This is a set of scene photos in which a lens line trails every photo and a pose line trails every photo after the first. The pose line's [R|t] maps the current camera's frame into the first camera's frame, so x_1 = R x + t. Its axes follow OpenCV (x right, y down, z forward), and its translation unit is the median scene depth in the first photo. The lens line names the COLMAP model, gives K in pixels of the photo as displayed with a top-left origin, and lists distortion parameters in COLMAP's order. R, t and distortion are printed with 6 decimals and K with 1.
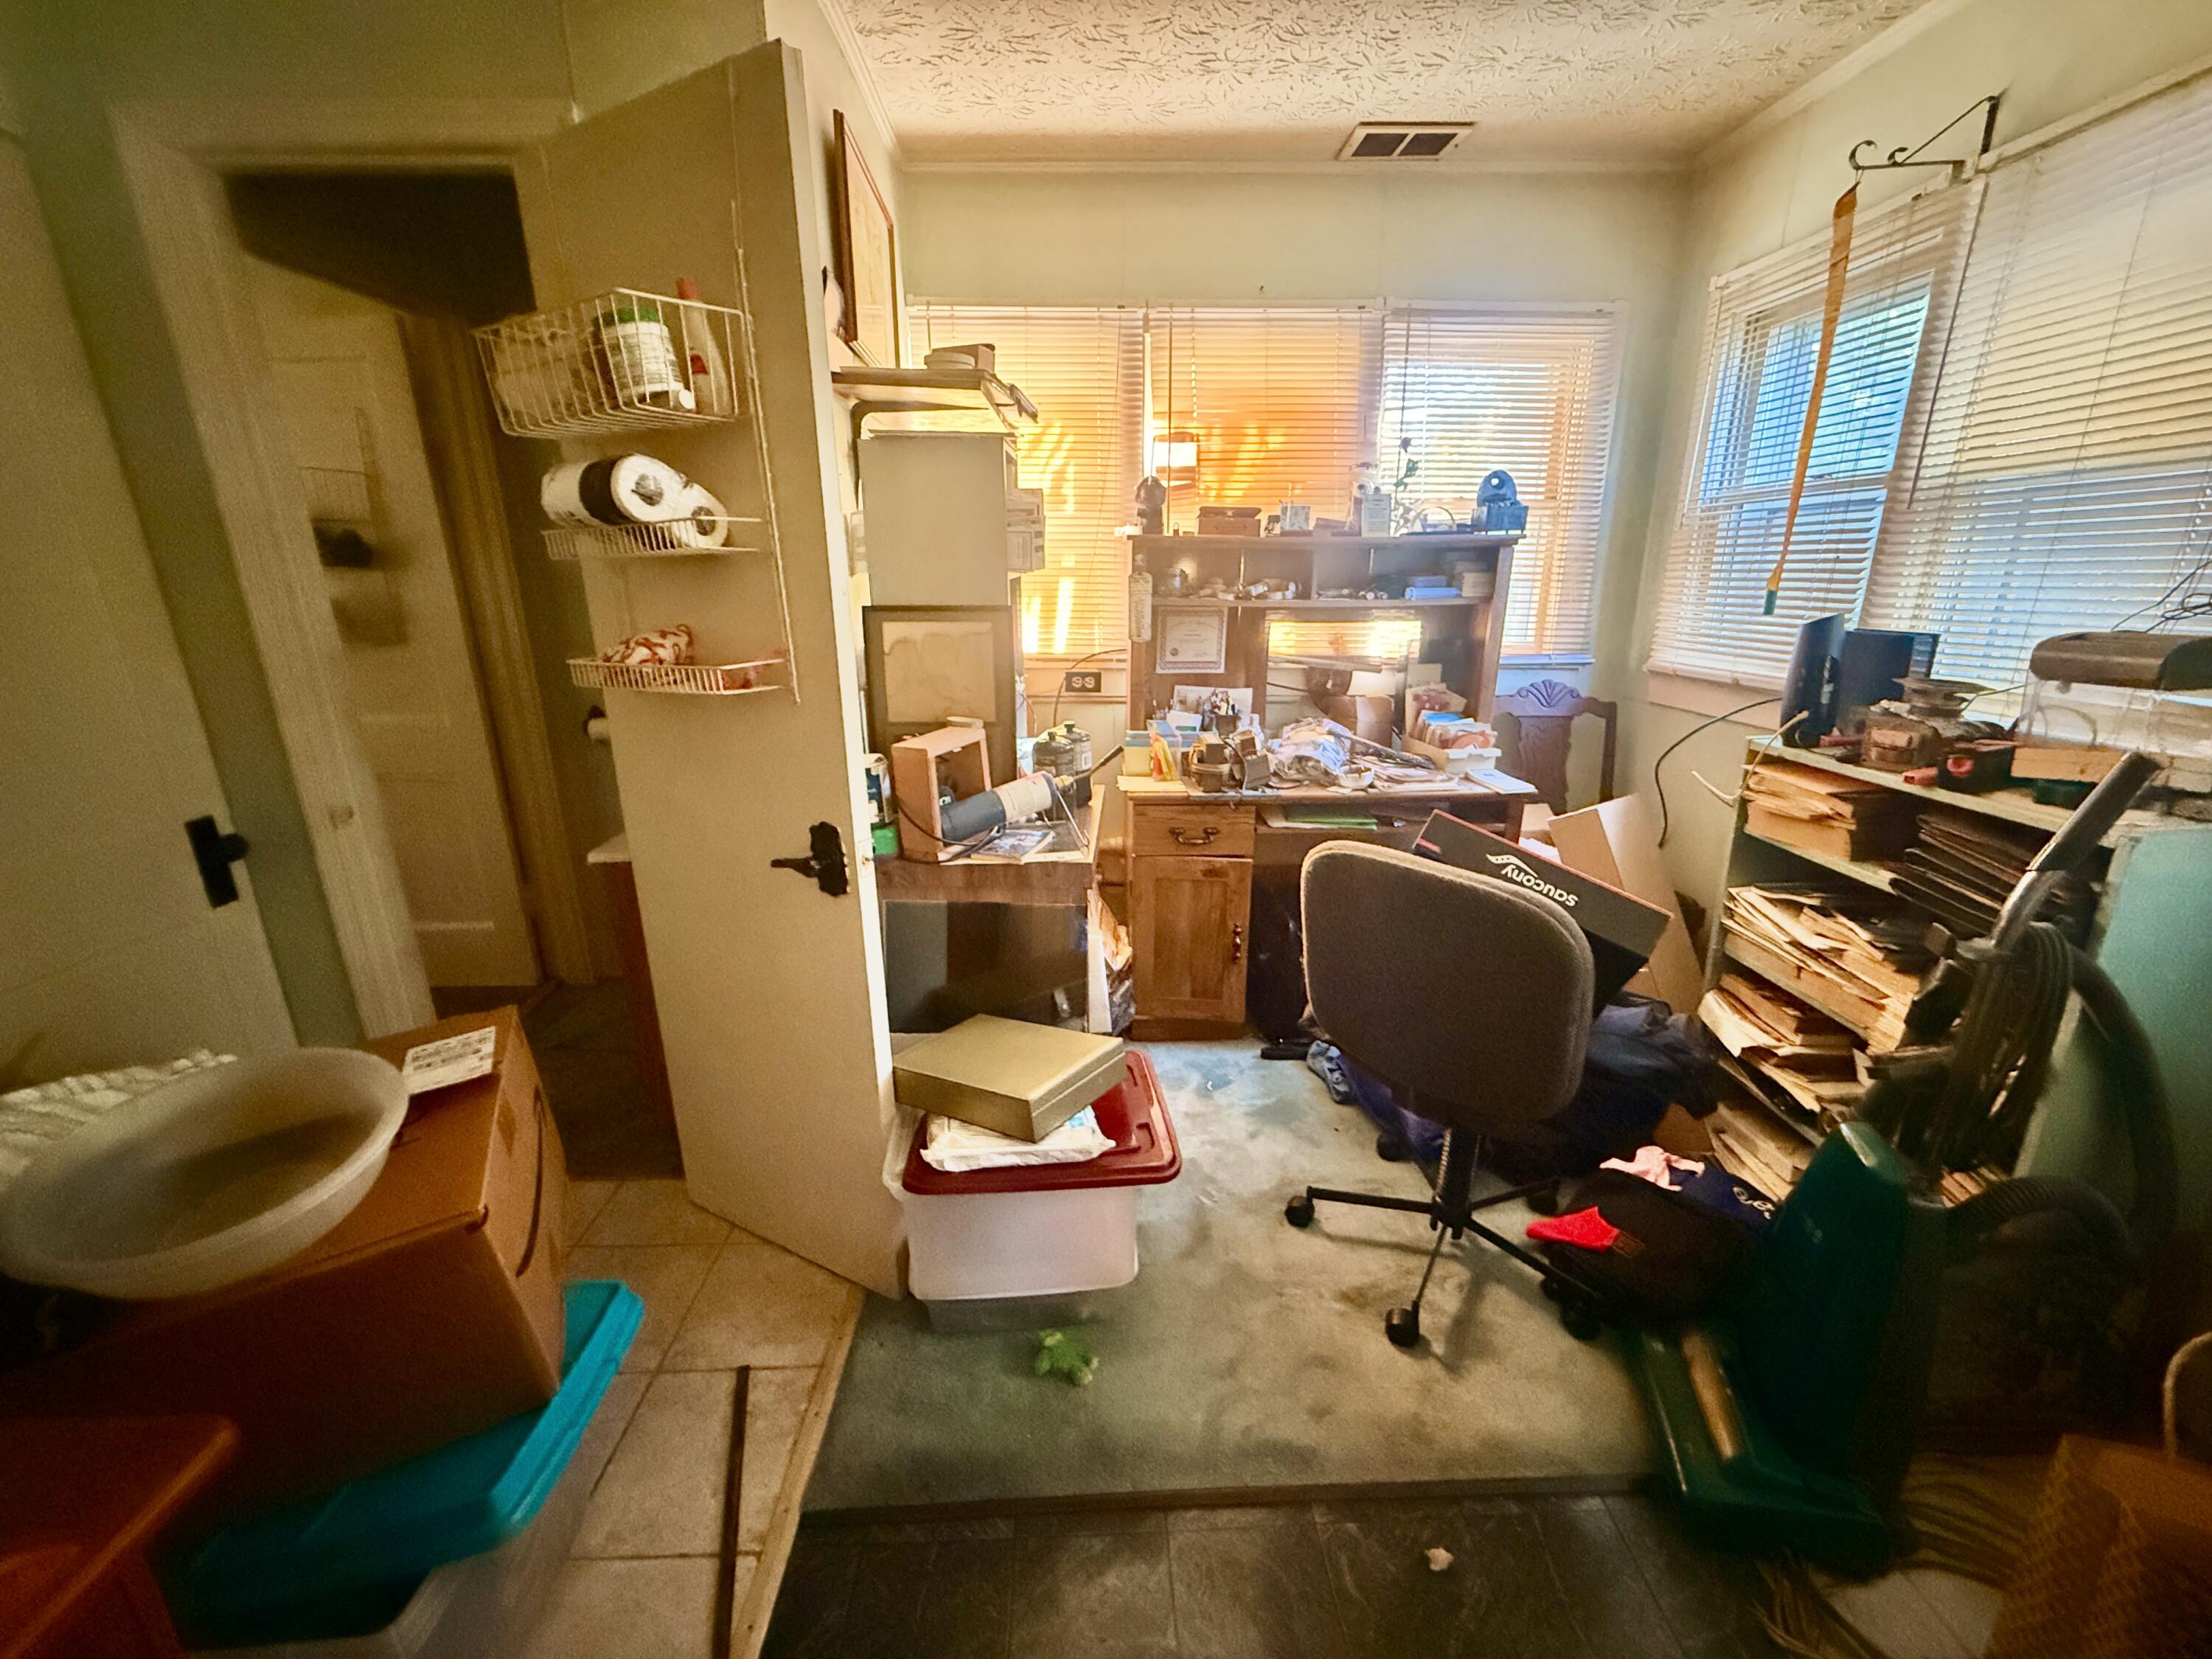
lens RADIAL K [[882.9, 0, 1096.6], [0, 882.9, 830.2], [0, 0, 1]] dist [-0.001694, 0.000075]
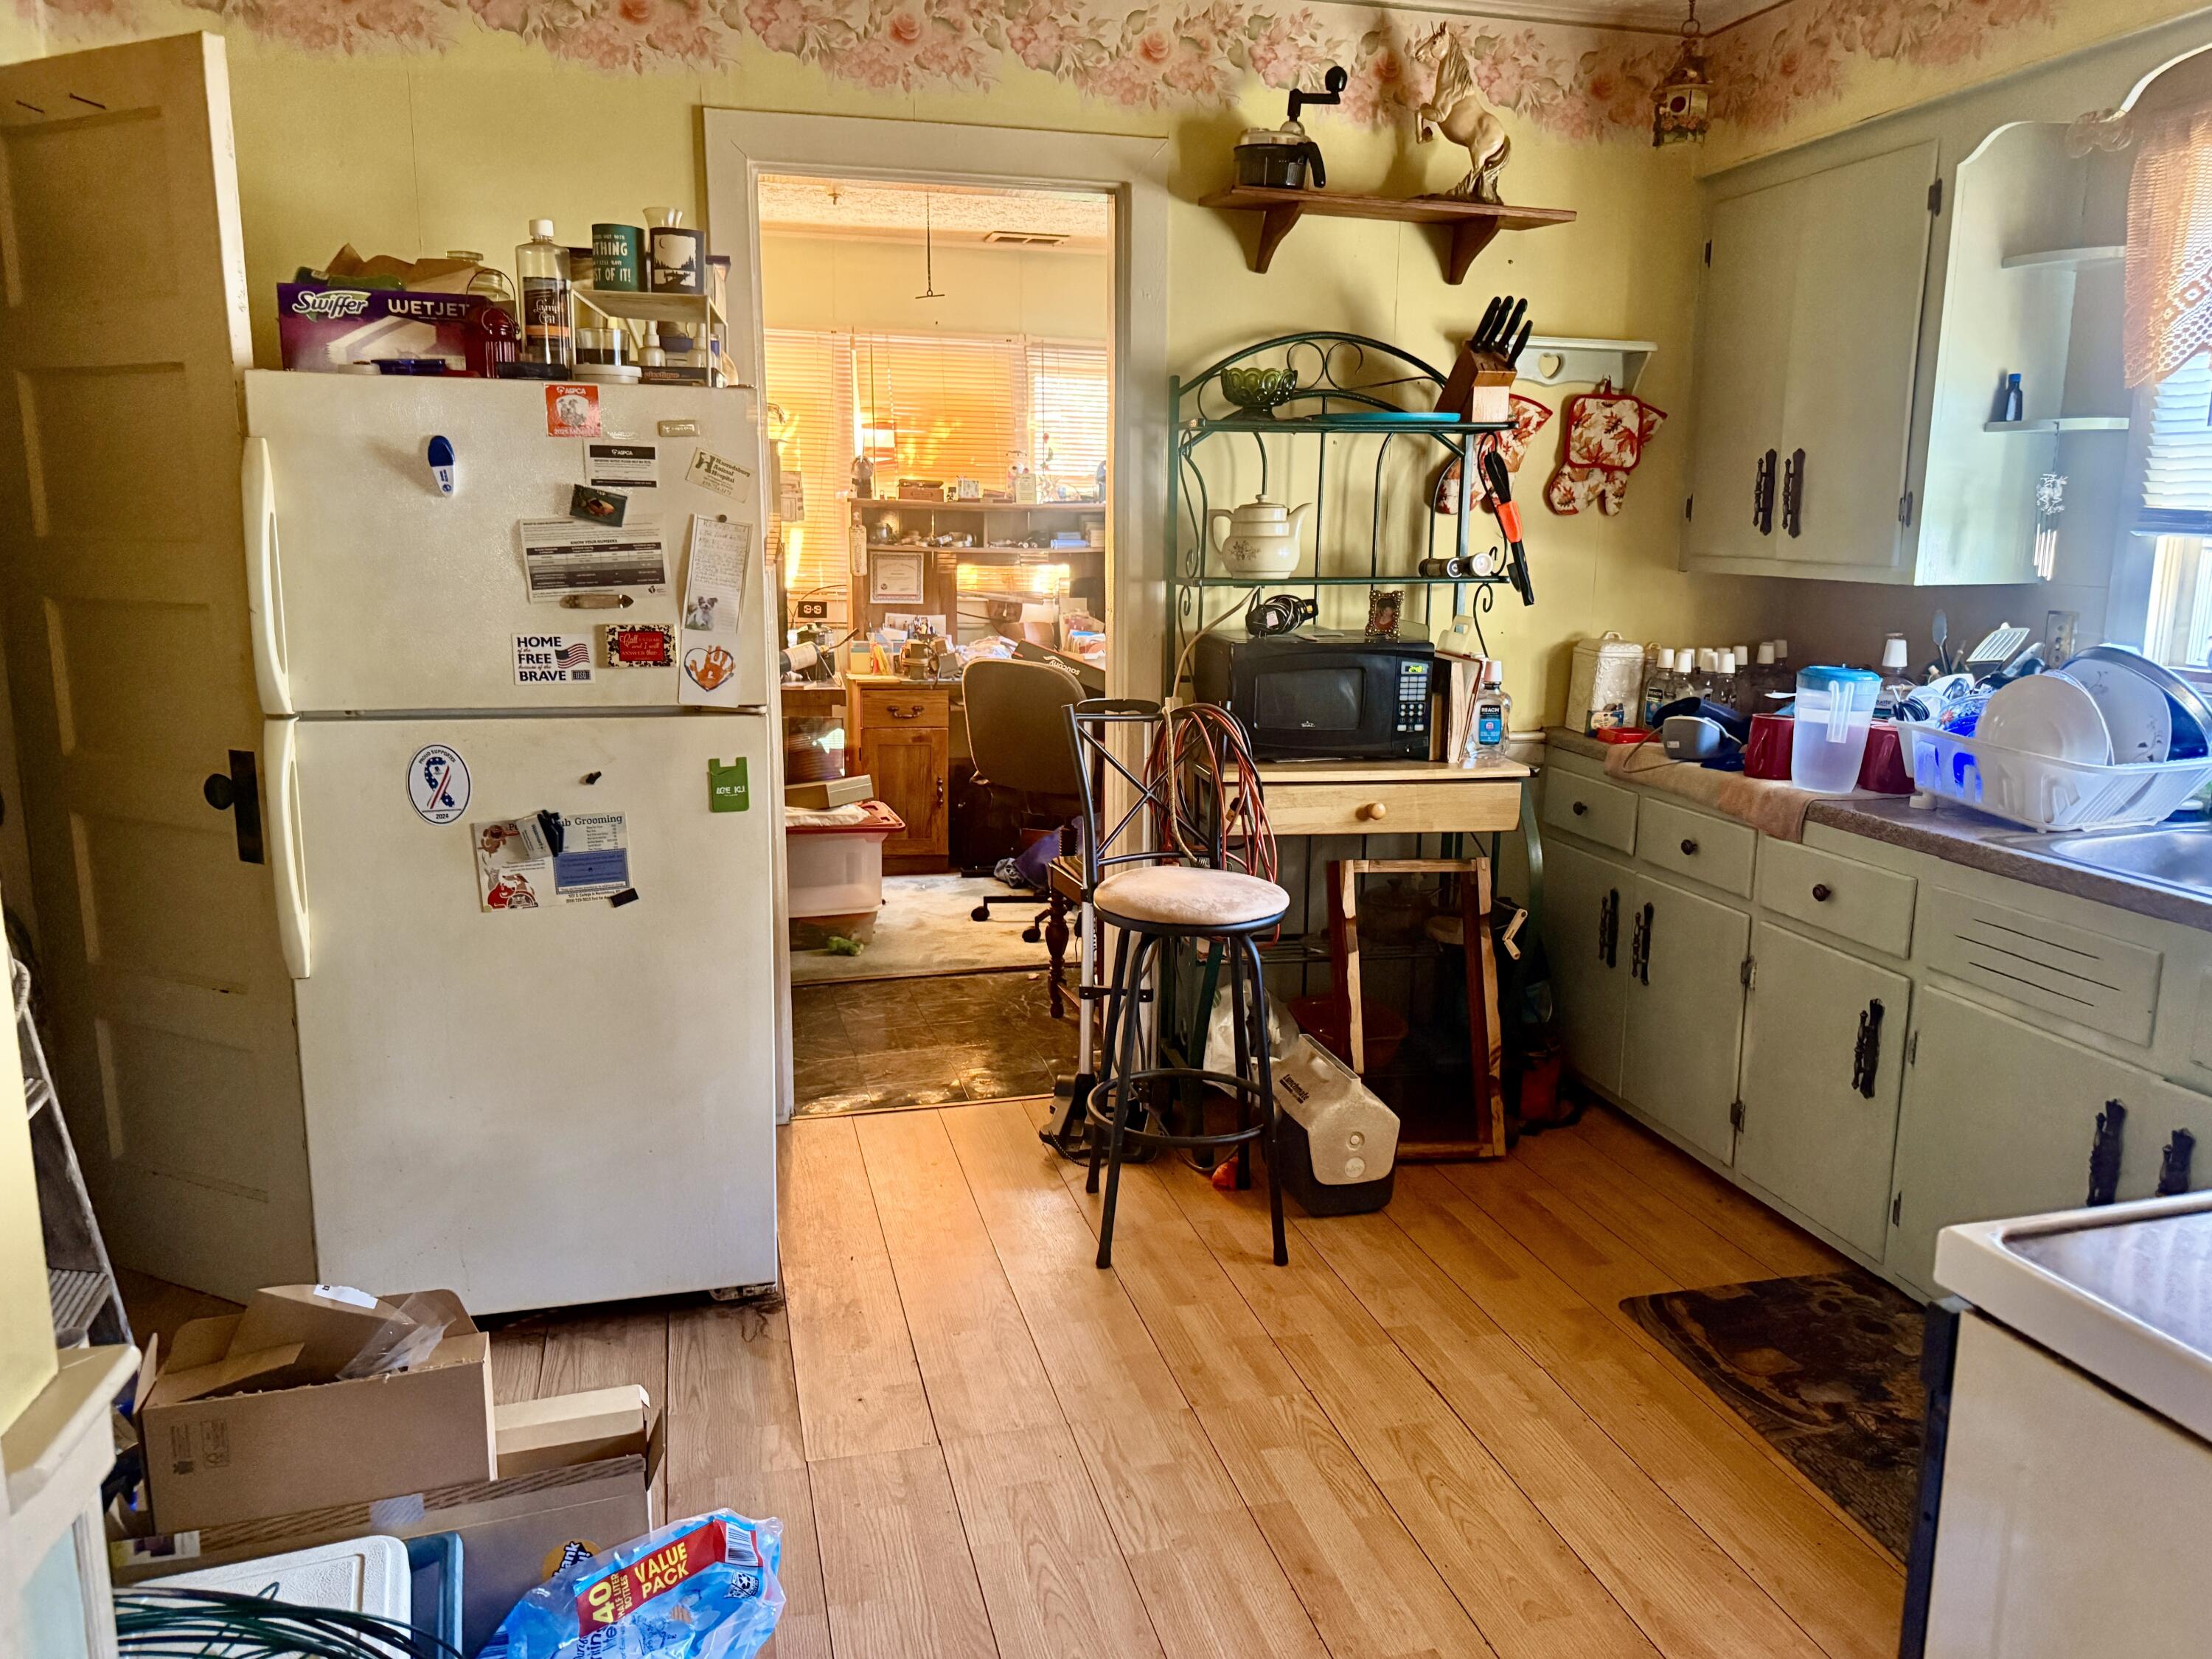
lens RADIAL K [[1548.2, 0, 1114.3], [0, 1548.2, 826.4], [0, 0, 1]] dist [0.074131, 0.000627]
pose [[0.969560, -0.030932, 0.242894, -0.221053], [0.055212, 0.994059, -0.093801, 0.565898], [-0.238549, 0.104357, 0.965507, -1.849981]]
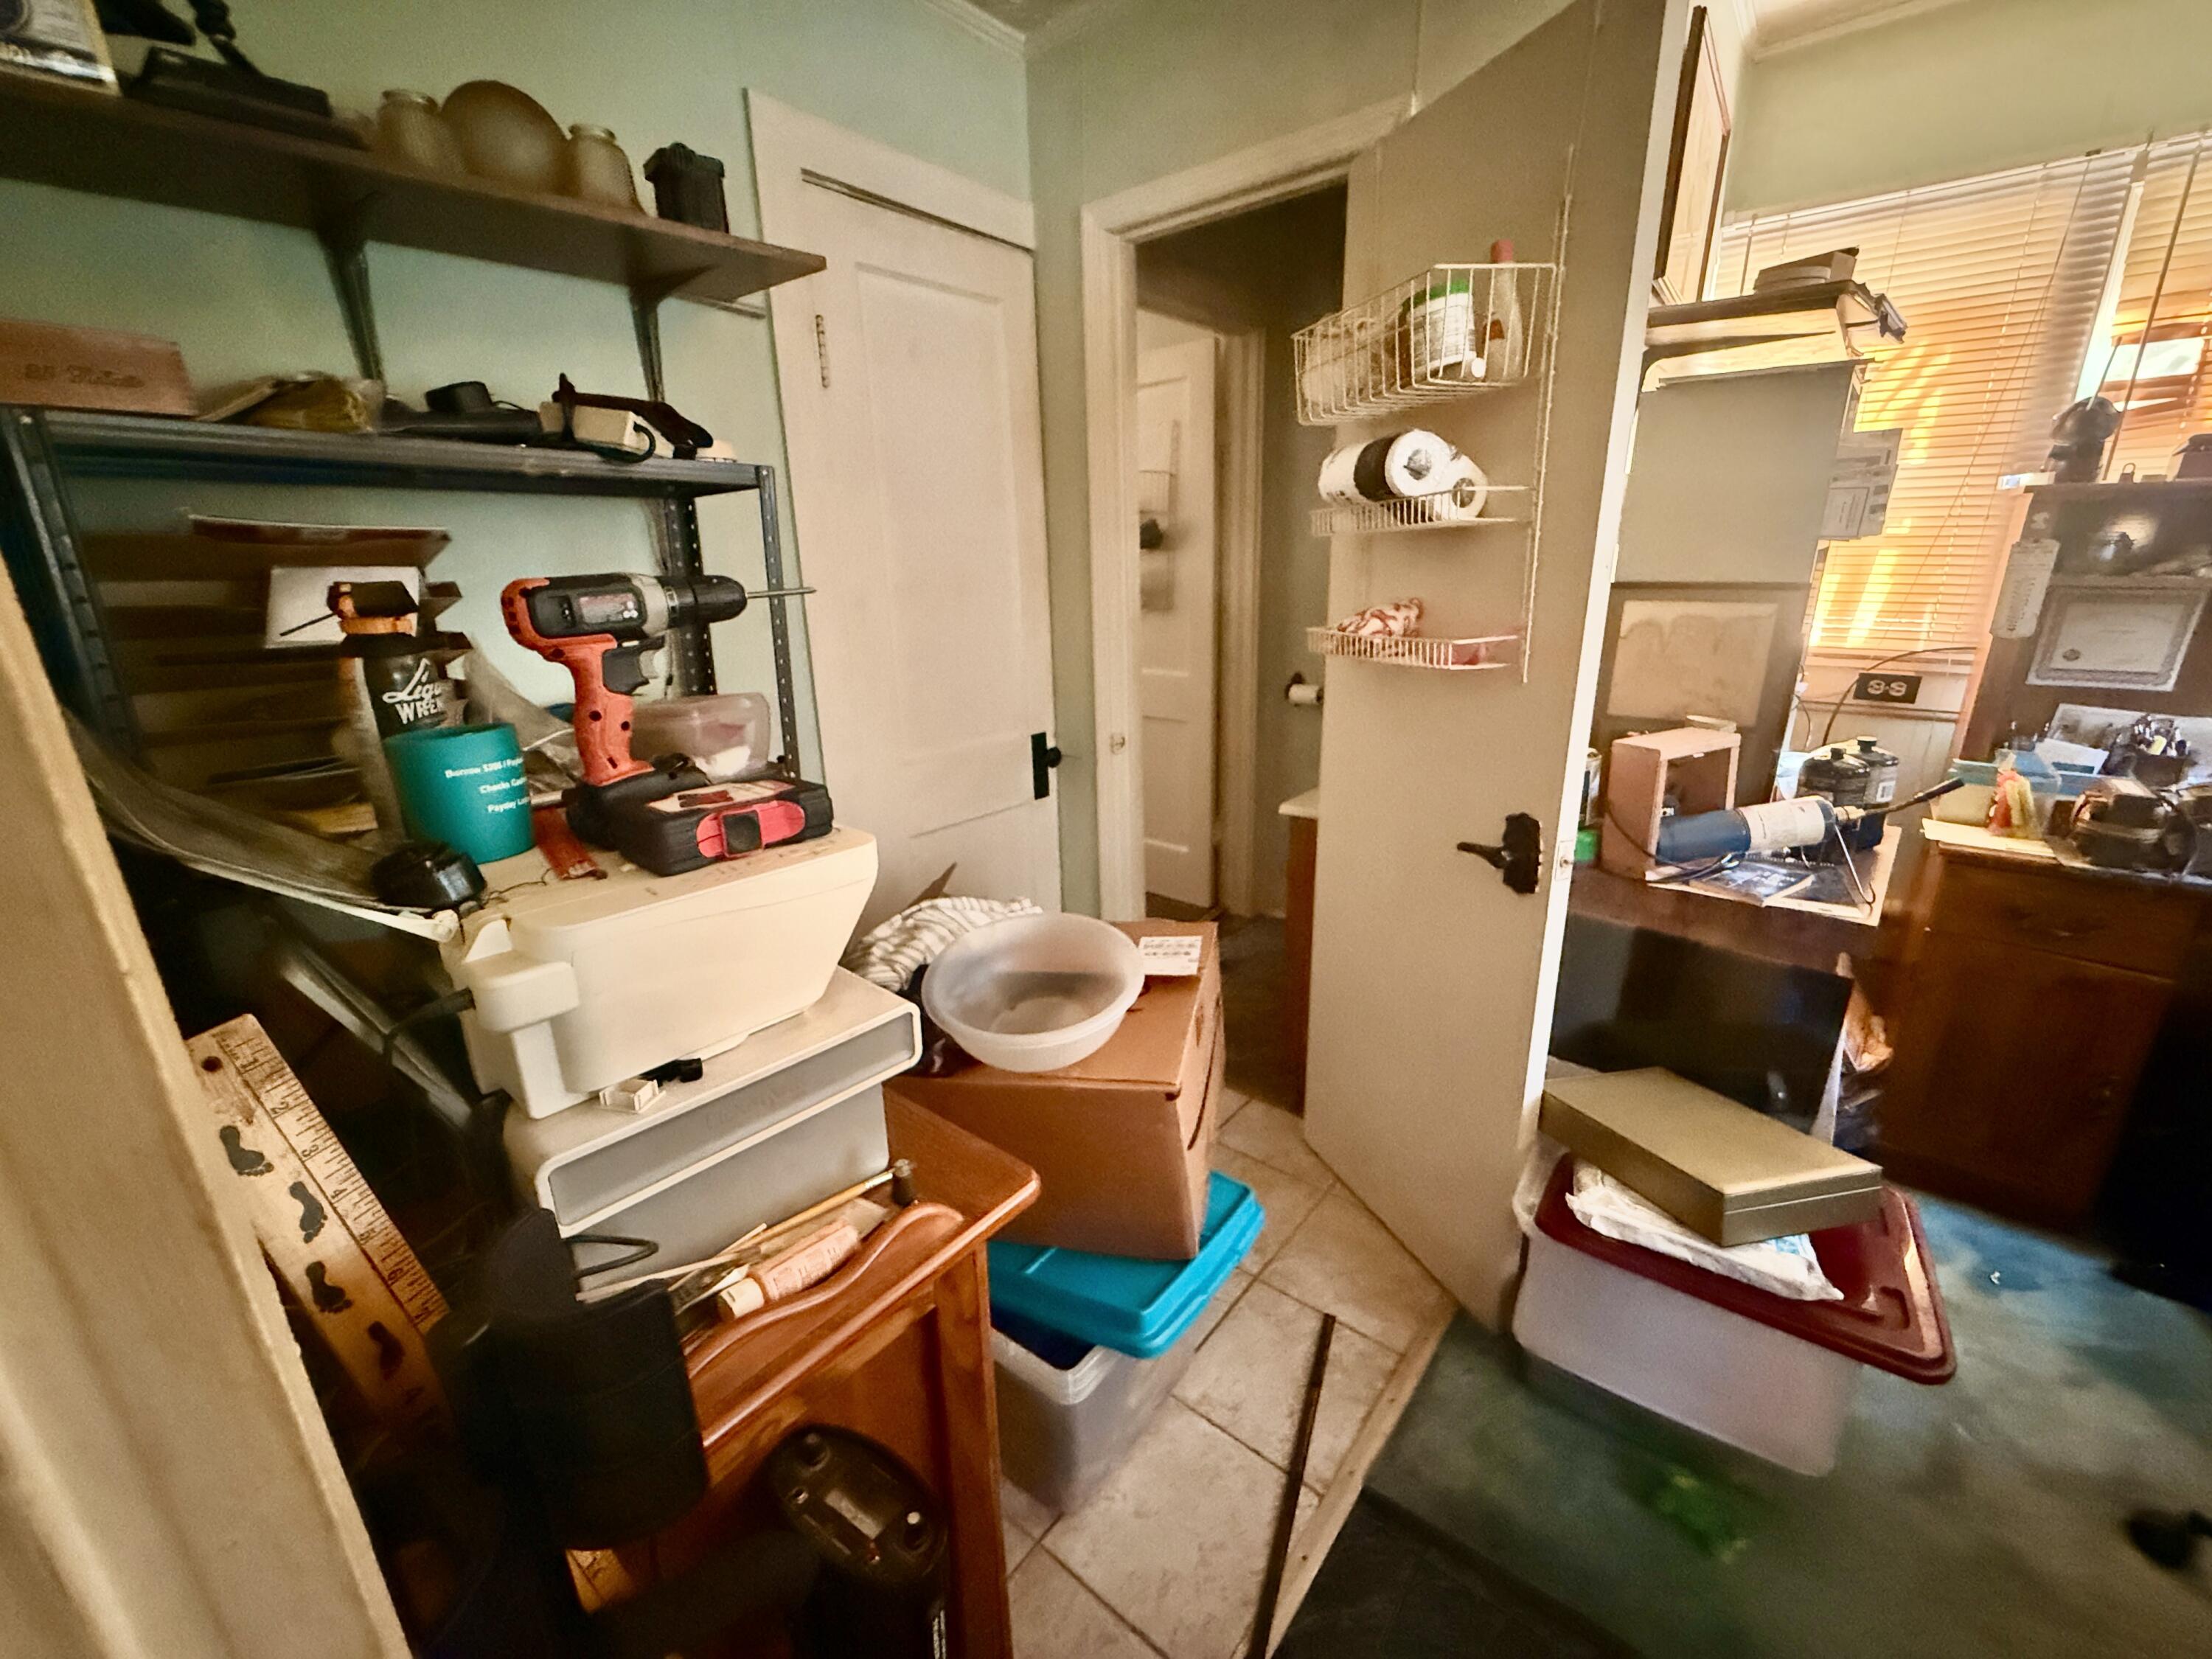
lens RADIAL K [[882.9, 0, 1094.1], [0, 882.9, 828.6], [0, 0, 1]] dist [-0.001694, 0.000075]
pose [[0.757847, 0.180705, -0.626908, -0.051146], [-0.168934, 0.982458, 0.078974, 0.007534], [0.630182, 0.046056, 0.775080, -0.006142]]
